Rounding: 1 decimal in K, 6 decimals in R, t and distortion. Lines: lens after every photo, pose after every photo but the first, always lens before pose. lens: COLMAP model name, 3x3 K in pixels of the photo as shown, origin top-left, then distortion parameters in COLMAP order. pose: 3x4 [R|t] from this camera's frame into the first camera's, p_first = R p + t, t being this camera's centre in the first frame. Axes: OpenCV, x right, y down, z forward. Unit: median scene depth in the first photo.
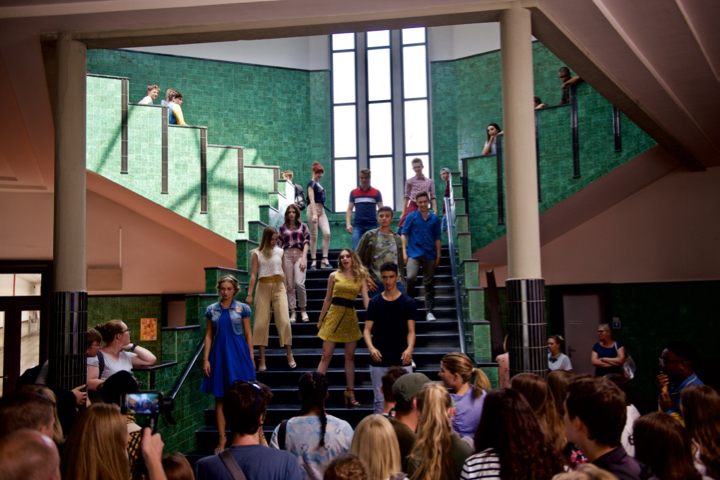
lens RADIAL K [[704.6, 0, 360.0], [0, 704.6, 240.0], [0, 0, 1]] dist [0.026967, 0.001057]
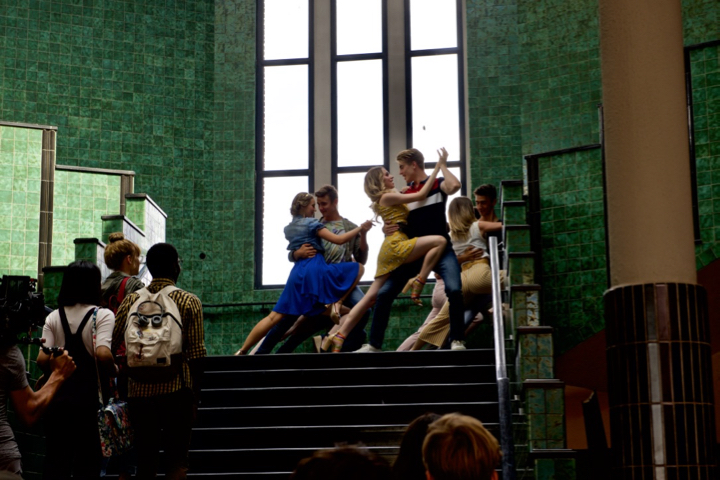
lens RADIAL K [[1380.5, 0, 360.0], [0, 1380.5, 240.0], [0, 0, 1]] dist [0.164992, -0.618508]
pose [[0.999889, 0.012669, 0.007822, 0.023735], [-0.011643, 0.992757, -0.119571, 0.041094], [-0.009280, 0.119467, 0.992795, 0.088600]]
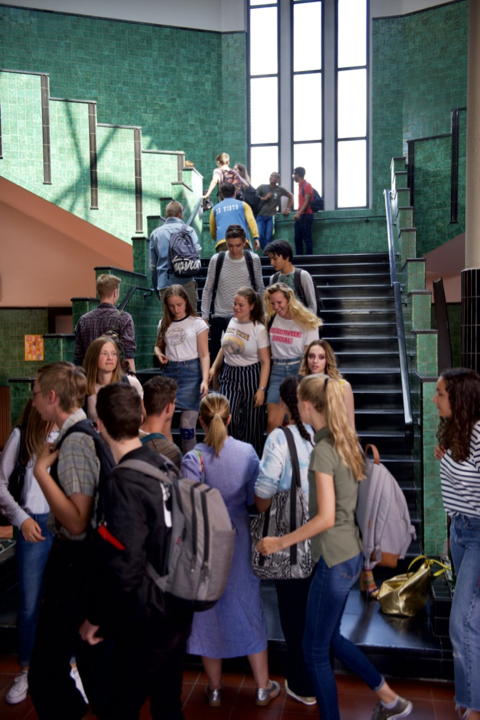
lens RADIAL K [[817.3, 0, 238.4], [0, 817.3, 363.1], [0, 0, 1]] dist [0.070669, 0.022374]
pose [[0.998669, 0.012876, -0.049950, 0.000260], [-0.006363, 0.991699, 0.128427, 0.014525], [0.051189, -0.127938, 0.990460, 0.016231]]
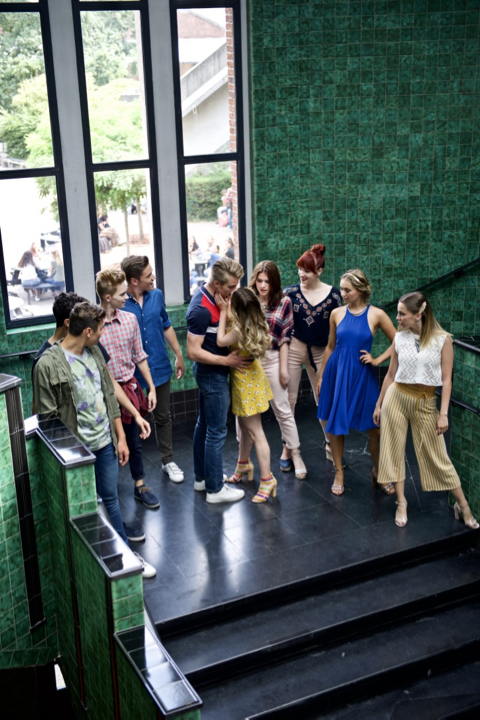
lens RADIAL K [[991.3, 0, 240.0], [0, 991.3, 360.0], [0, 0, 1]] dist [0.141820, -0.056897]
pose [[0.841095, -0.181113, 0.509663, -0.218230], [-0.037411, 0.920537, 0.388859, -0.244254], [-0.539592, -0.346134, 0.767484, 0.542984]]
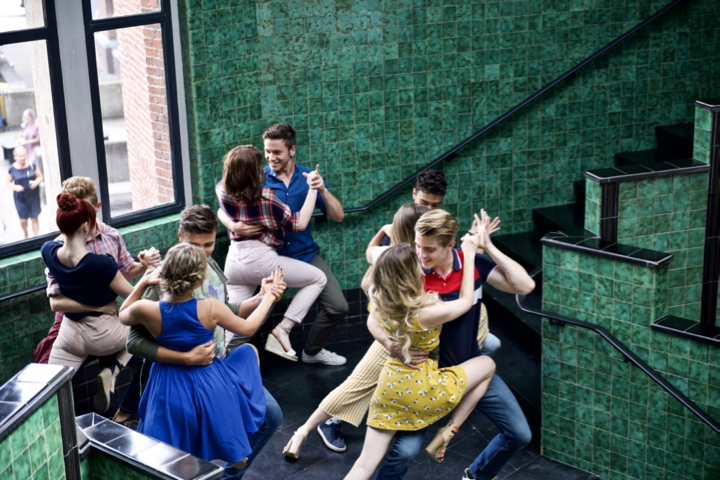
lens RADIAL K [[1293.3, 0, 360.0], [0, 1293.3, 240.0], [0, 0, 1]] dist [0.147009, -0.118474]
pose [[0.588037, -0.244073, 0.771130, -0.291320], [-0.057226, 0.938440, 0.340668, -0.228942], [-0.806807, -0.244454, 0.537870, 0.654042]]
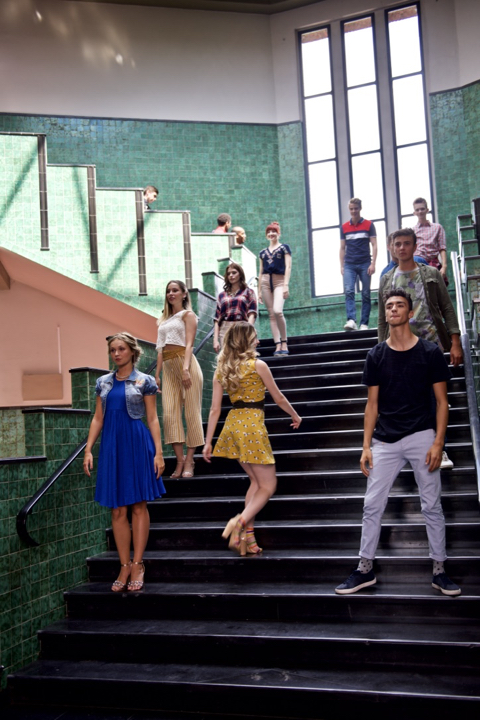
lens RADIAL K [[750.6, 0, 239.8], [0, 750.6, 372.0], [0, 0, 1]] dist [0.048221, 0.002236]
pose [[0.983181, -0.045665, -0.176831, 0.028952], [0.046353, 0.998925, -0.000238, 0.045973], [0.176652, -0.007963, 0.984241, 0.143695]]
